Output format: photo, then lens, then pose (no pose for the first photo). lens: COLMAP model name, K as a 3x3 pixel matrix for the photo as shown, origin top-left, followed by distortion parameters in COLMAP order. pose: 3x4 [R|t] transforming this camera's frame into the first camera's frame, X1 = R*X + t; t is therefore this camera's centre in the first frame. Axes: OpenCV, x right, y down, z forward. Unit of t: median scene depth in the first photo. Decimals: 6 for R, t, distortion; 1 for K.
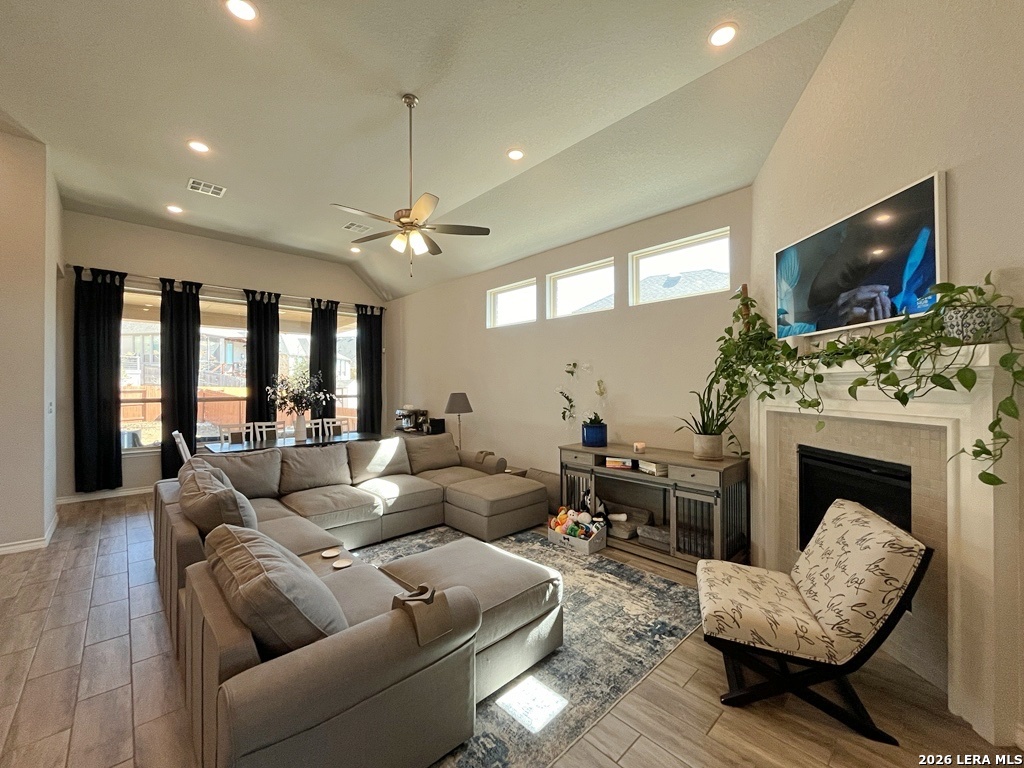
lens RADIAL K [[414.0, 0, 516.7], [0, 414.0, 386.1], [0, 0, 1]] dist [-0.004292, 0.000364]
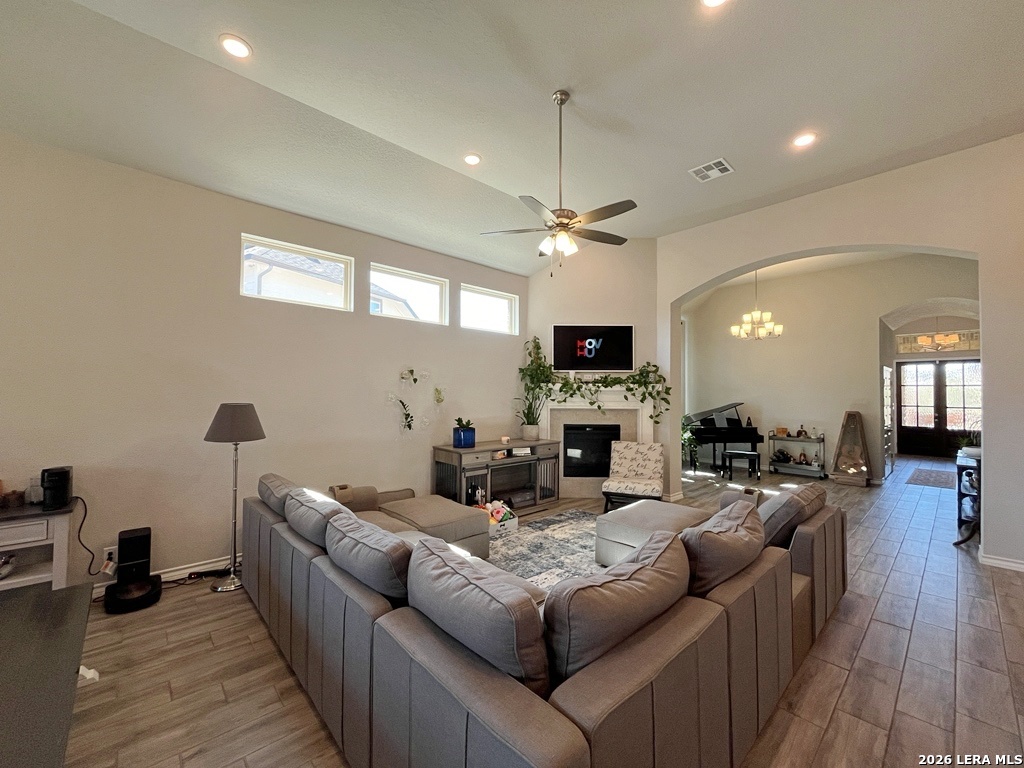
lens RADIAL K [[414.0, 0, 511.1], [0, 414.0, 385.9], [0, 0, 1]] dist [-0.004292, 0.000364]
pose [[0.017131, 0.023604, 0.999575, -0.943737], [-0.008034, 0.999692, -0.023469, 0.002997], [-0.999821, -0.007628, 0.017315, 0.858395]]
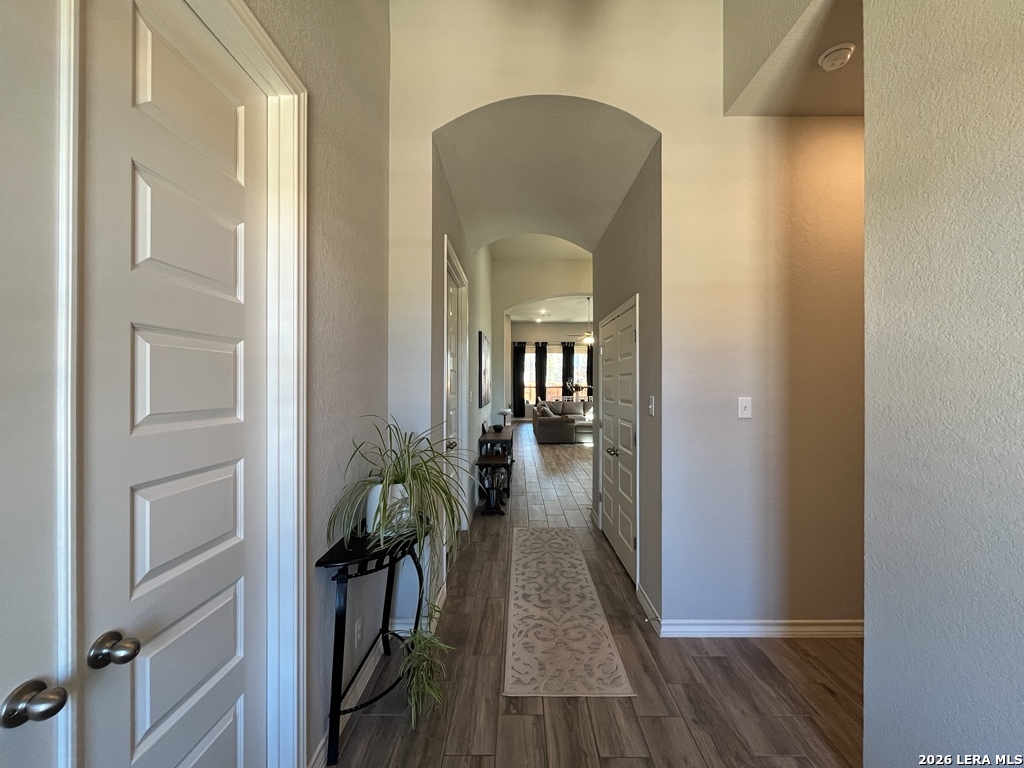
lens RADIAL K [[414.0, 0, 513.8], [0, 414.0, 383.7], [0, 0, 1]] dist [-0.004292, 0.000364]
pose [[0.717562, 0.002794, -0.696489, 1.330717], [0.000155, 0.999991, 0.004171, 0.002696], [0.696494, -0.003100, 0.717556, -1.501536]]
